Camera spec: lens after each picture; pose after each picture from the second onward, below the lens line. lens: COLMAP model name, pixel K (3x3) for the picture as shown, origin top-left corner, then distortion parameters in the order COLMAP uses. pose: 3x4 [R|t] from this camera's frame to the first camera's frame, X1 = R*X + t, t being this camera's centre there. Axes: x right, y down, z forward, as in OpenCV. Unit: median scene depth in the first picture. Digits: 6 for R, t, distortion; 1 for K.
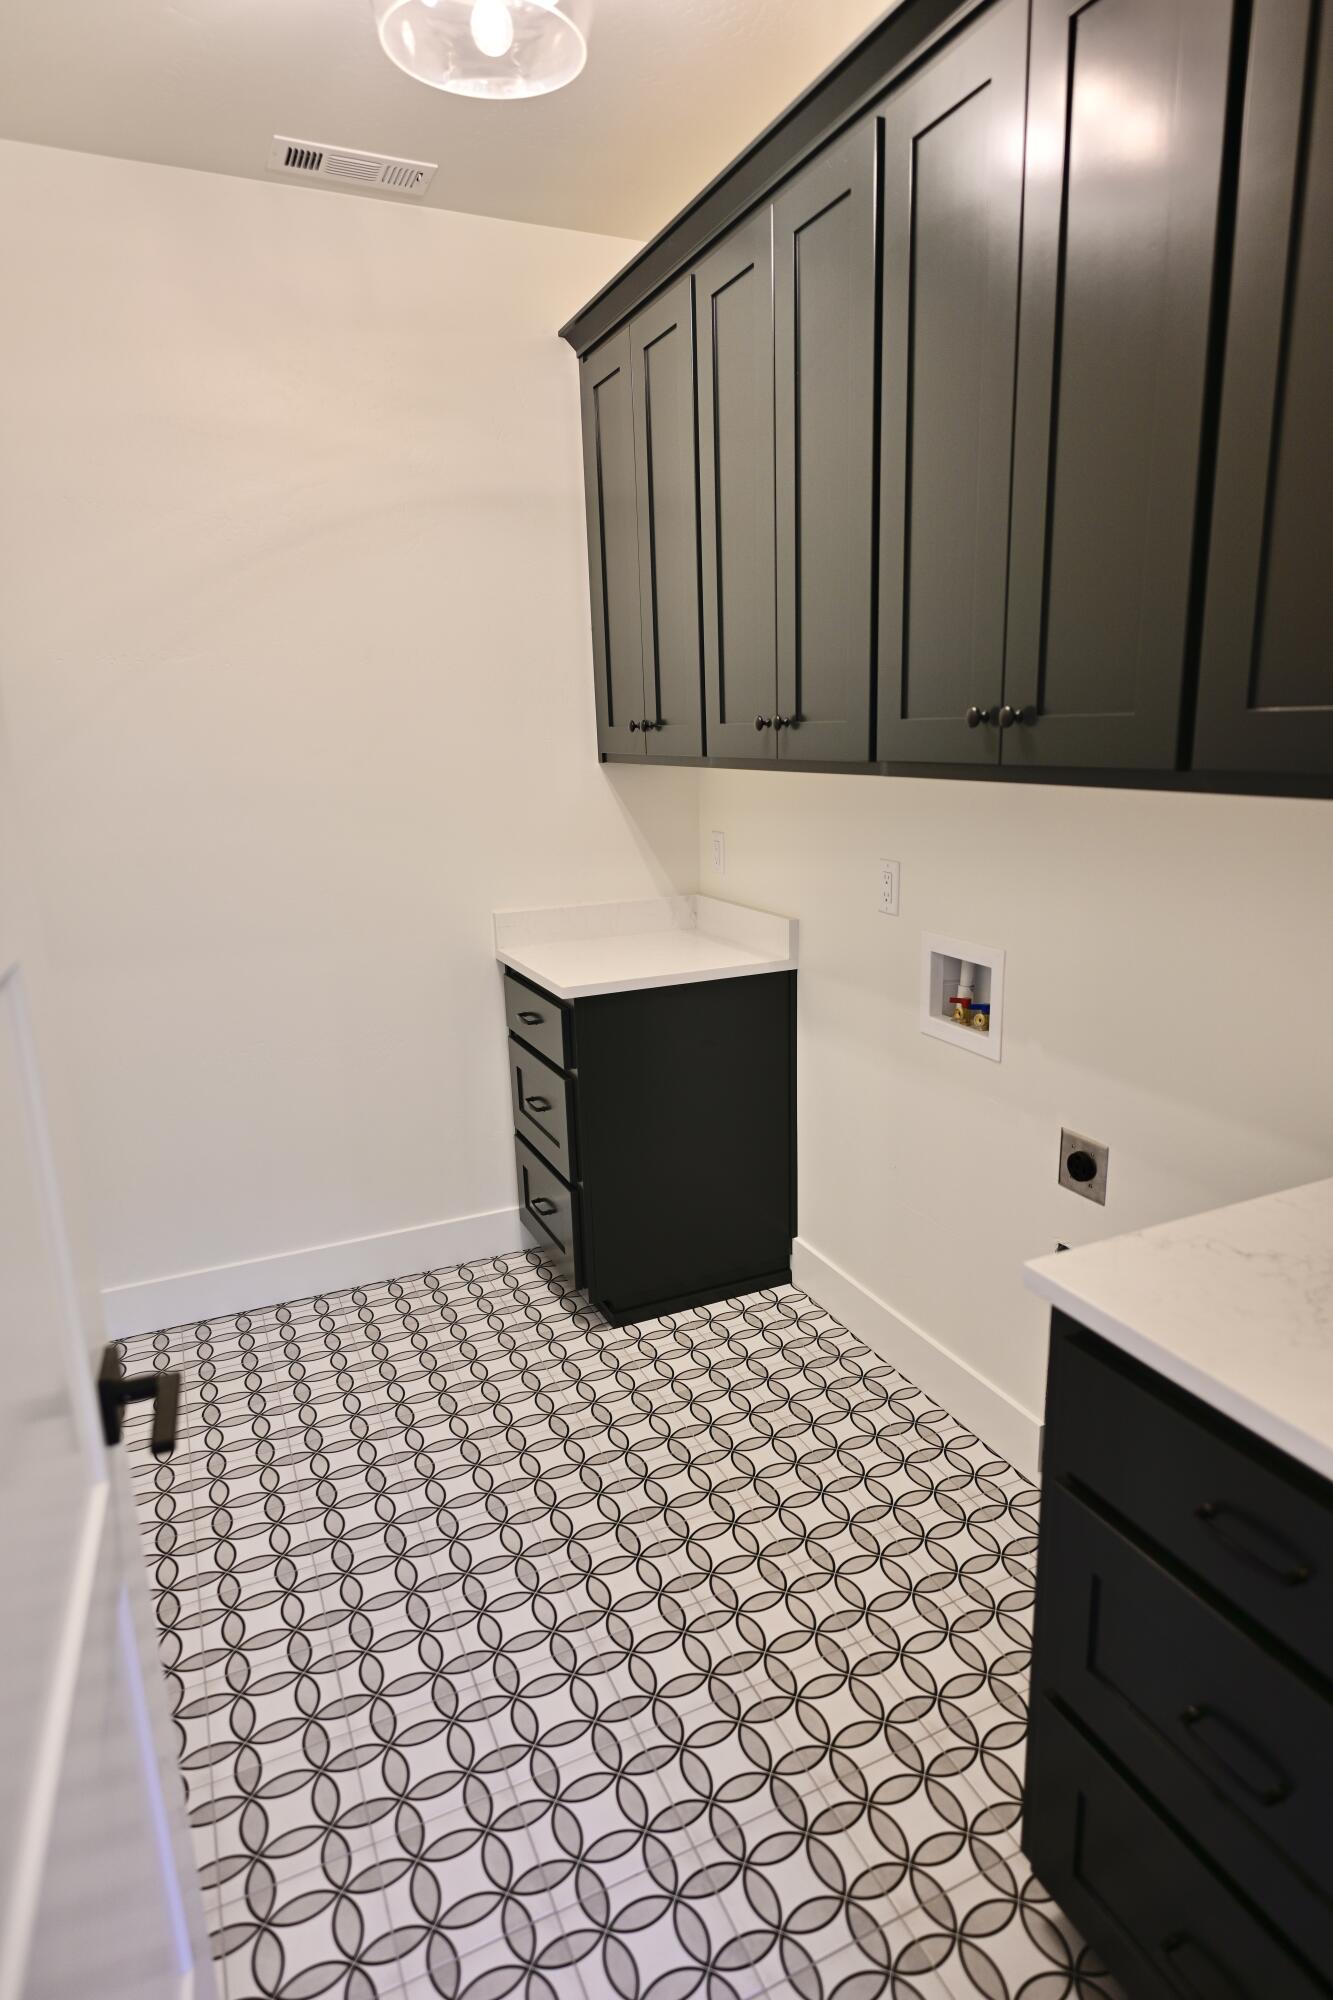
lens RADIAL K [[1123.9, 0, 667.6], [0, 1123.9, 998.6], [0, 0, 1]] dist [-0.003141, 0.001941]
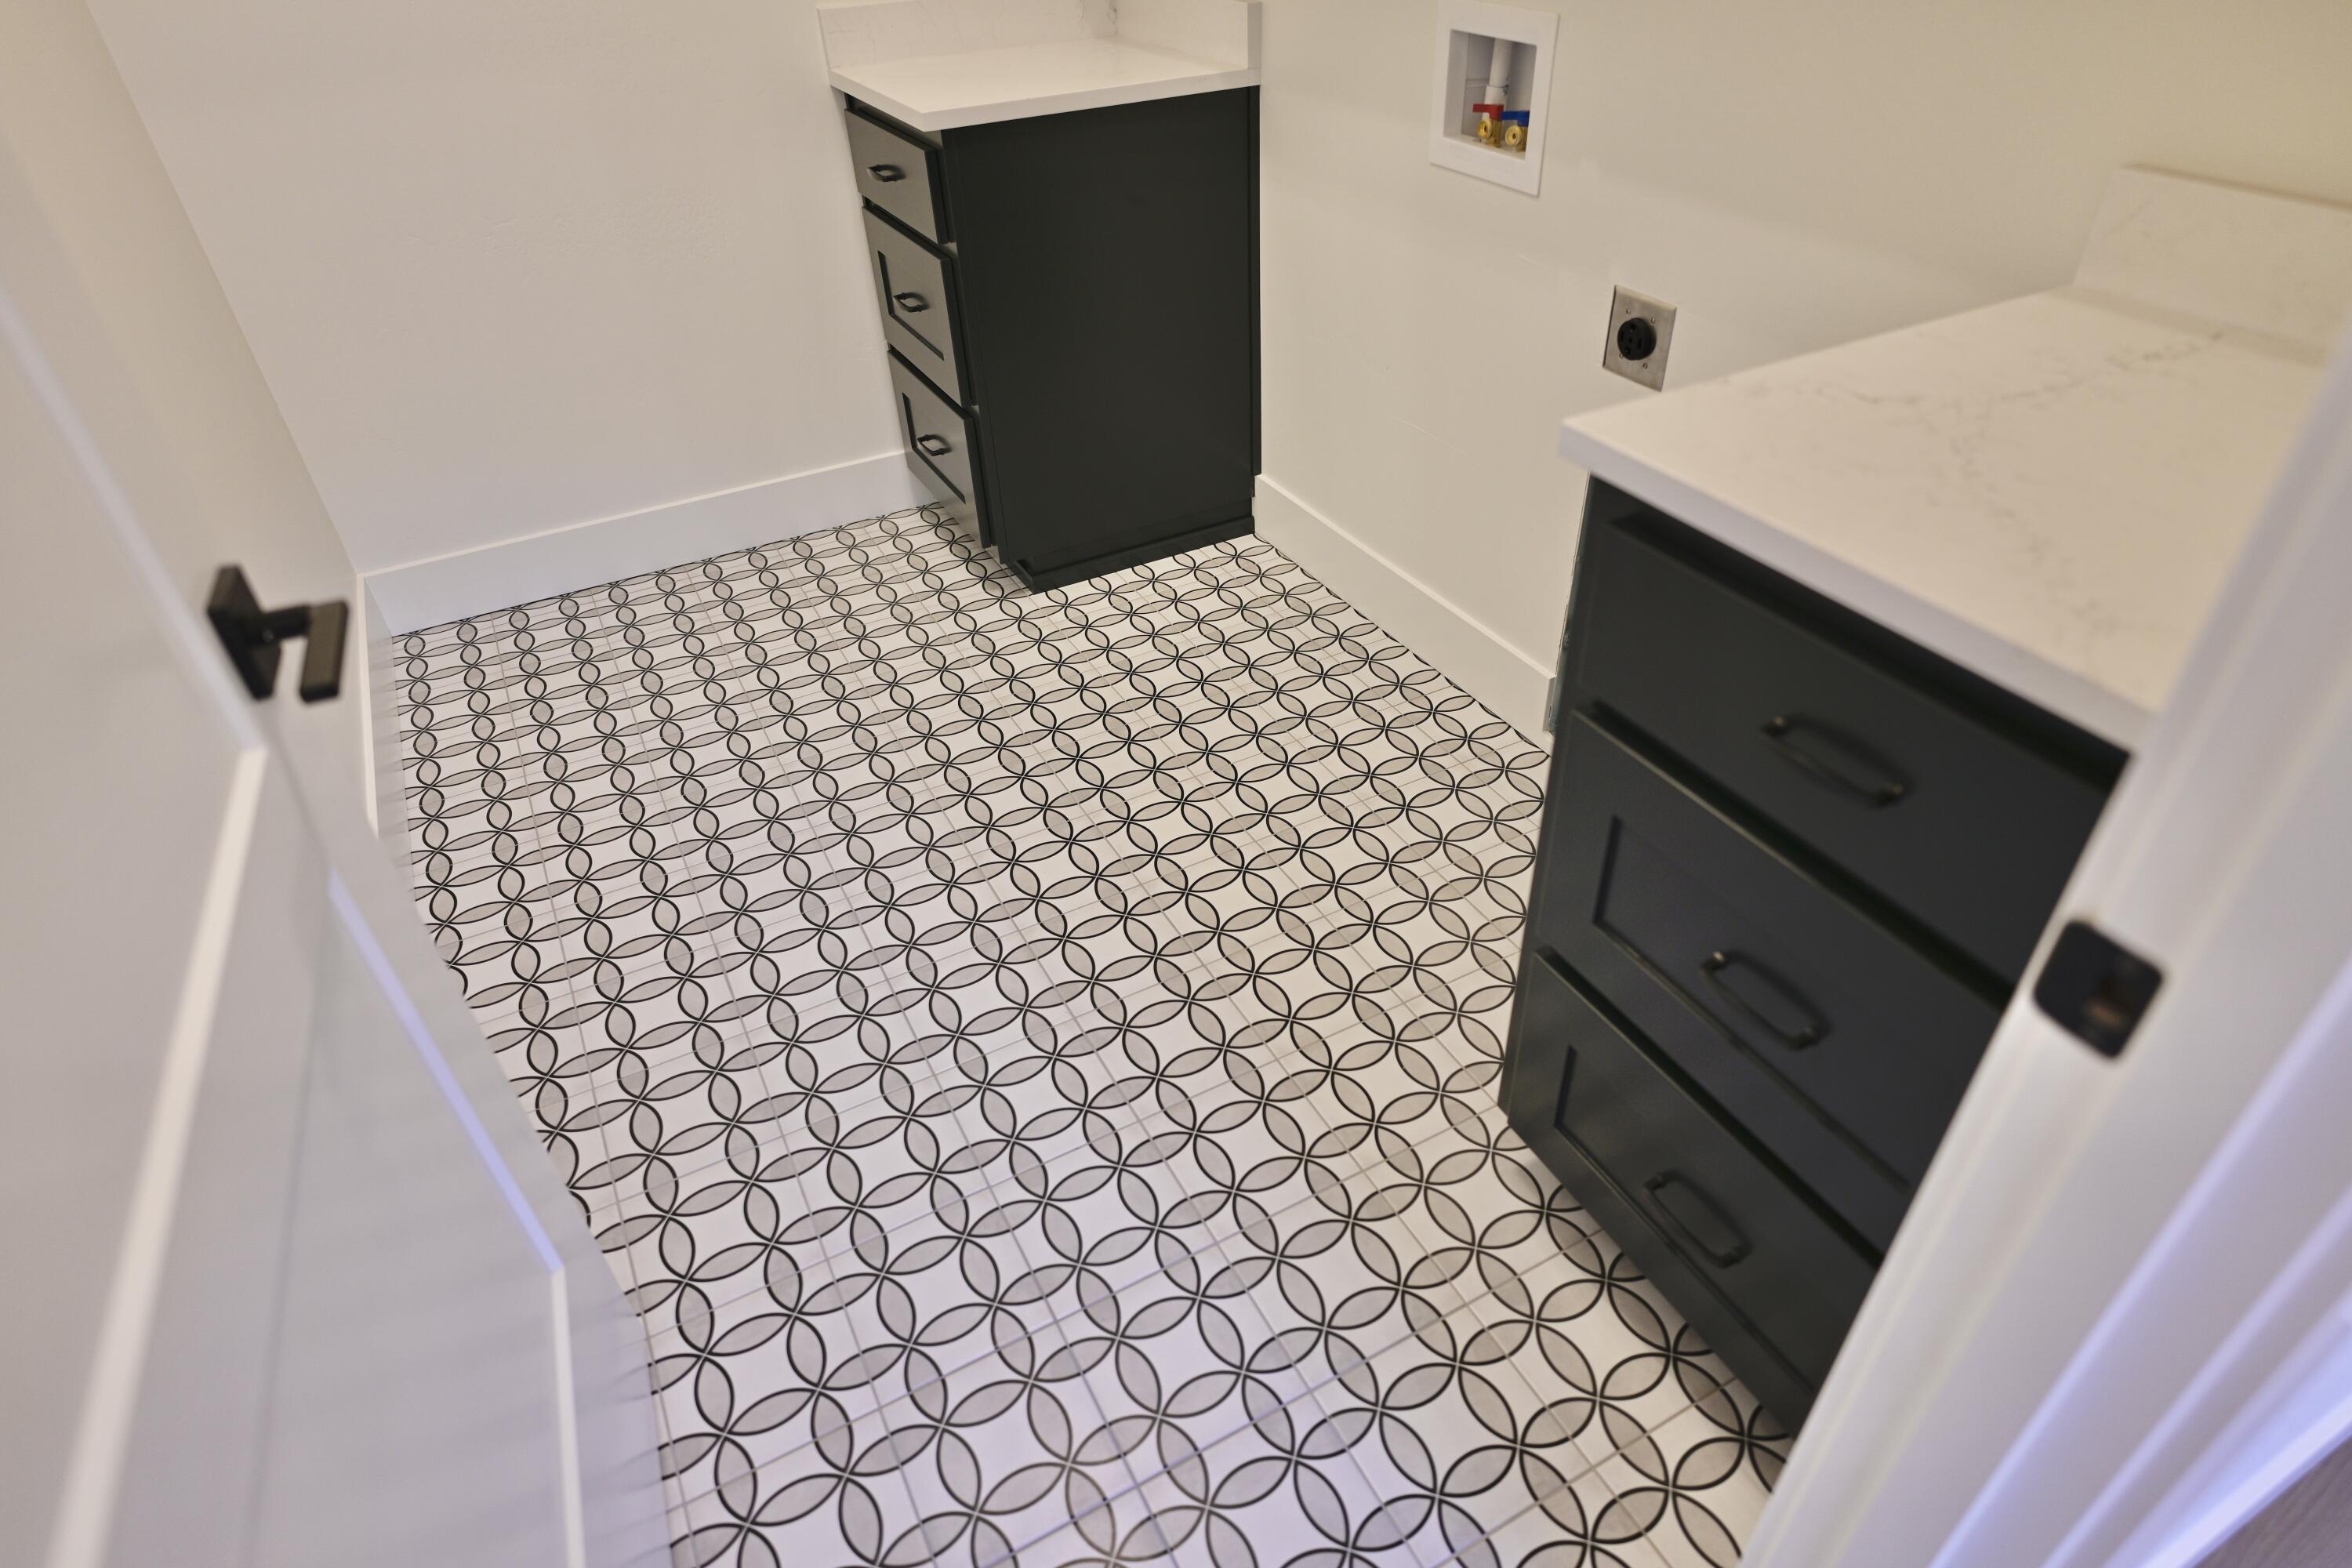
lens RADIAL K [[1321.7, 0, 1180.4], [0, 1321.7, 787.0], [0, 0, 1]] dist [-0.003141, 0.001941]
pose [[0.998373, -0.043619, 0.036726, 0.019636], [0.025597, 0.918364, 0.394908, 0.059905], [-0.050954, -0.393325, 0.917986, 0.084772]]
